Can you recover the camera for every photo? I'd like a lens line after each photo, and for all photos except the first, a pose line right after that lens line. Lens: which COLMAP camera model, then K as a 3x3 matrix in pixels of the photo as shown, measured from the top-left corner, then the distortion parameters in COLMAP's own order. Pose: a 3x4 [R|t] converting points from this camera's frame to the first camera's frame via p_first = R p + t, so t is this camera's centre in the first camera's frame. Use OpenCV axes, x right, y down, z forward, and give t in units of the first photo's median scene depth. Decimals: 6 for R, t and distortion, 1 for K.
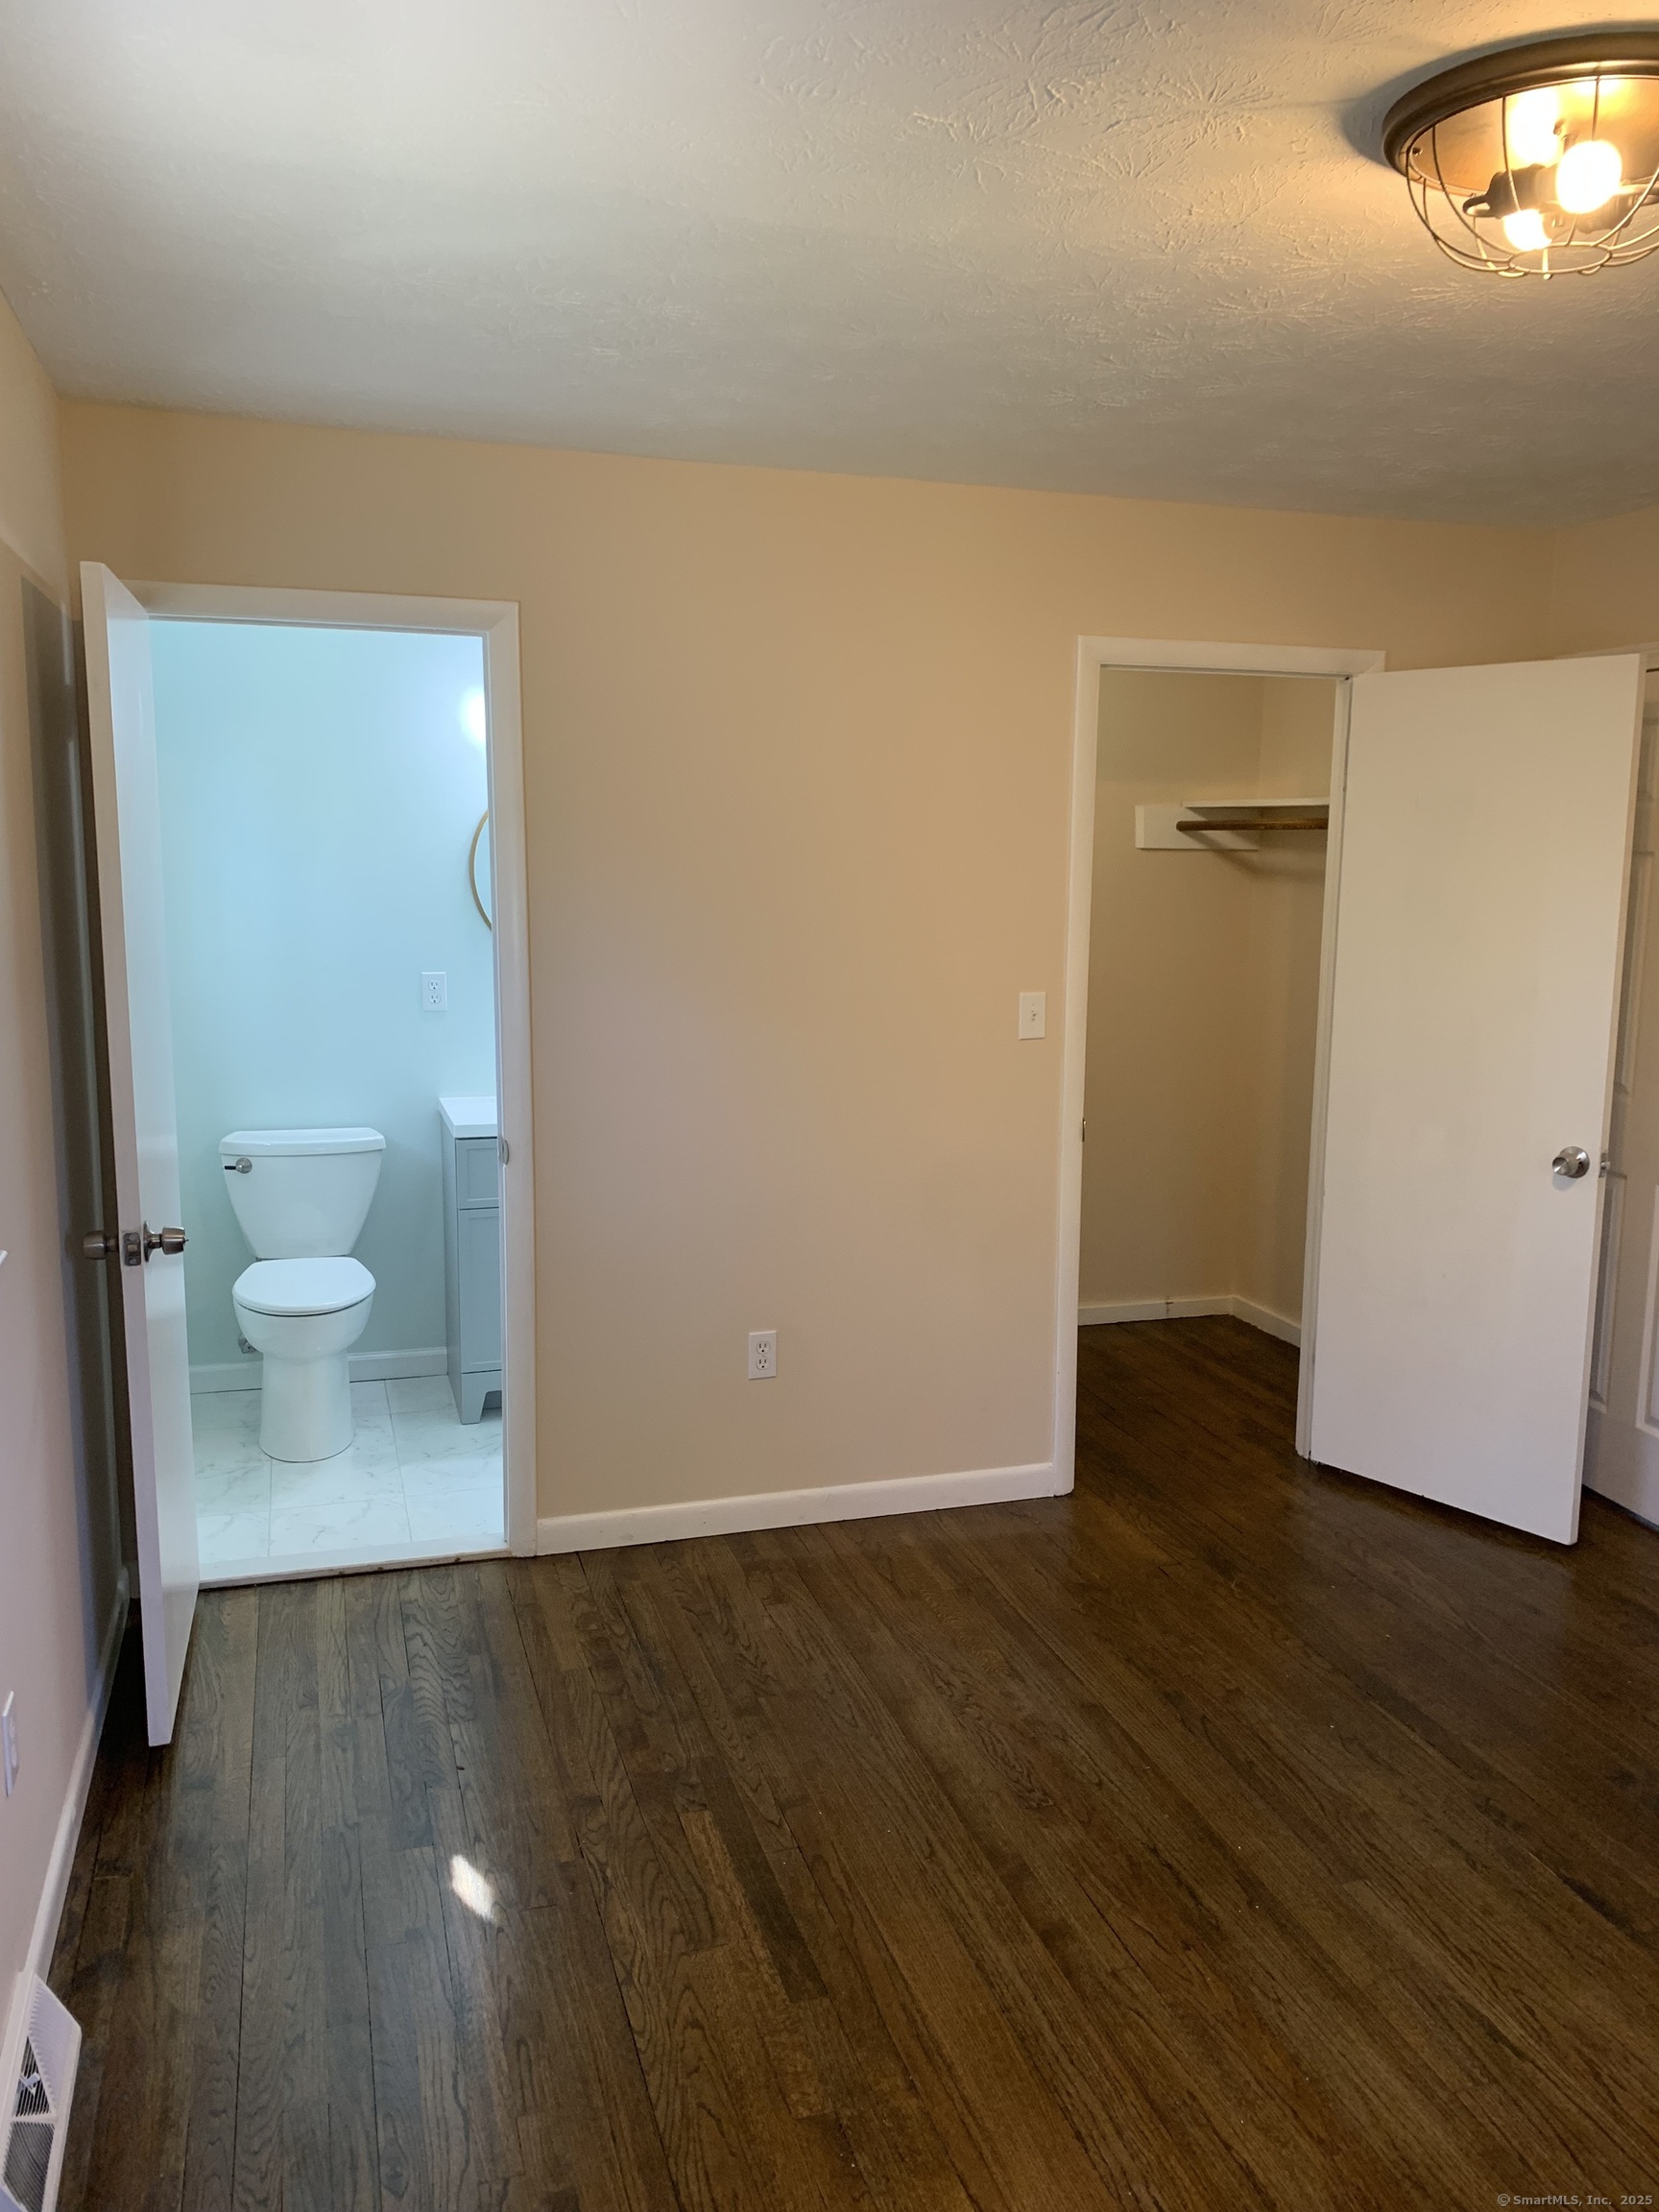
lens RADIAL K [[1698.2, 0, 827.0], [0, 1698.2, 1104.0], [0, 0, 1]] dist [0.028108, -0.041556]
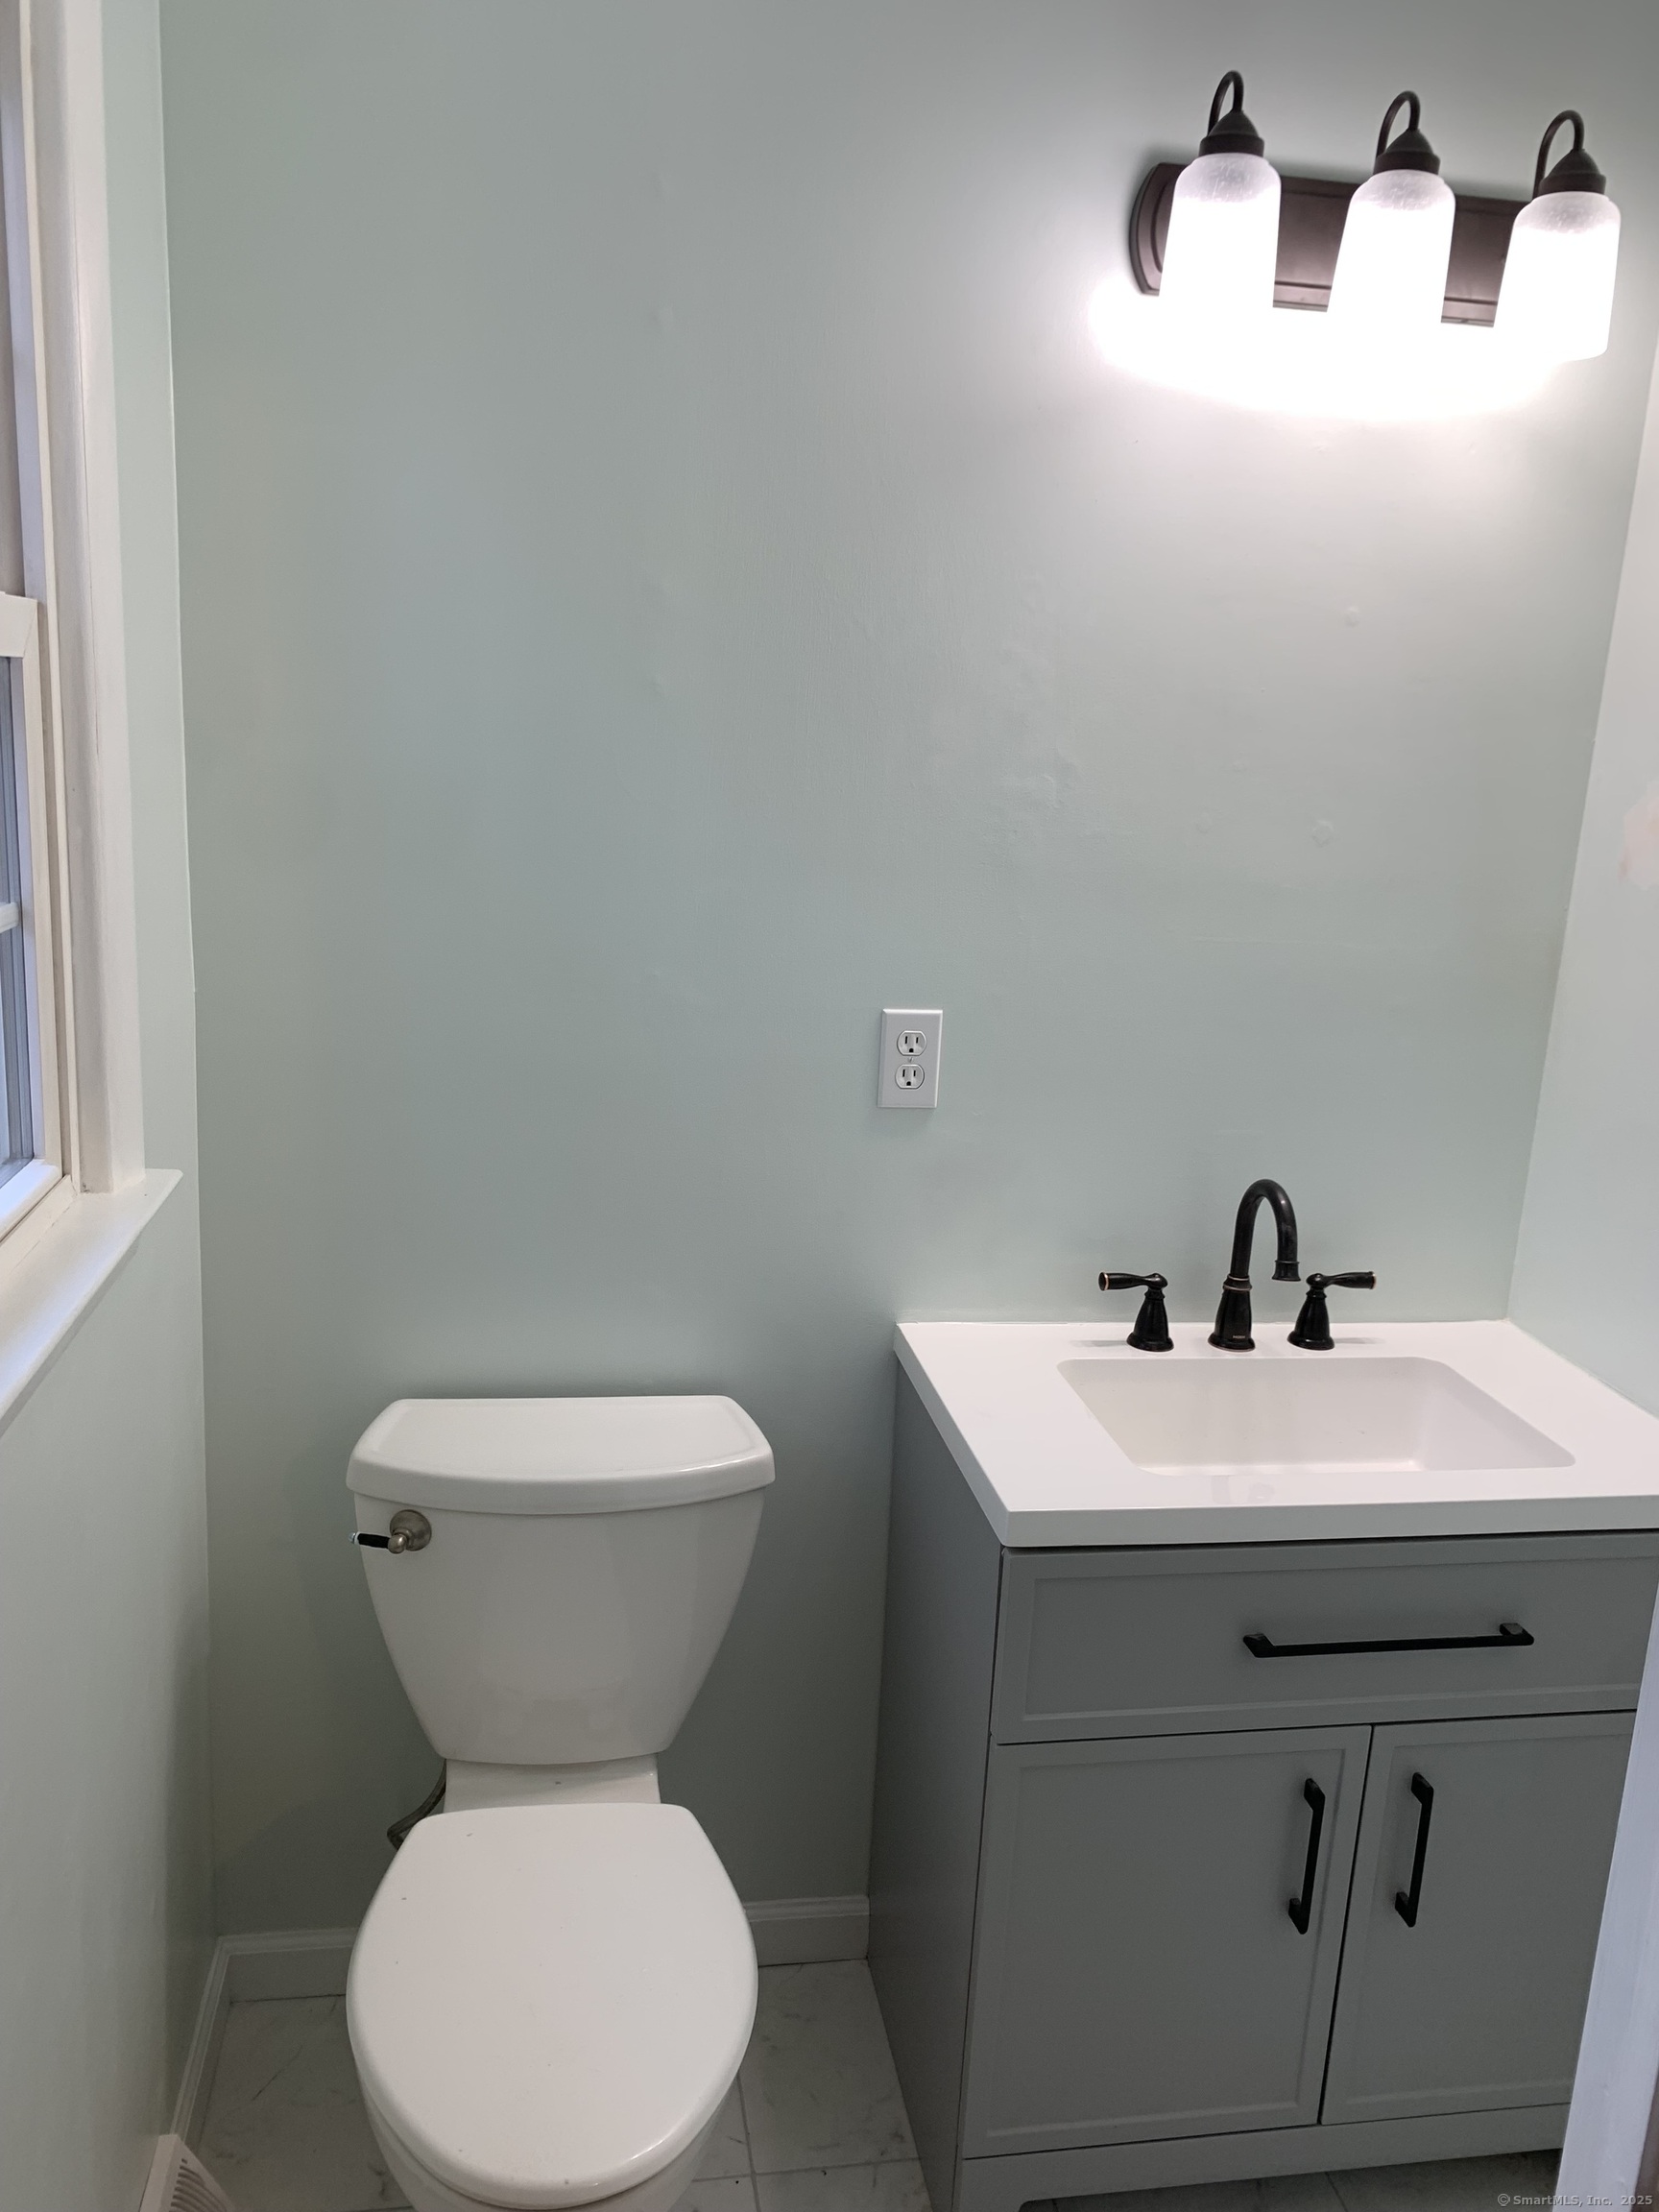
lens RADIAL K [[1698.2, 0, 828.6], [0, 1698.2, 1104.3], [0, 0, 1]] dist [0.028108, -0.041556]
pose [[0.990177, 0.069085, -0.121562, -0.213501], [-0.061709, 0.996076, 0.063433, -0.084070], [0.125468, -0.055308, 0.990555, 0.648918]]
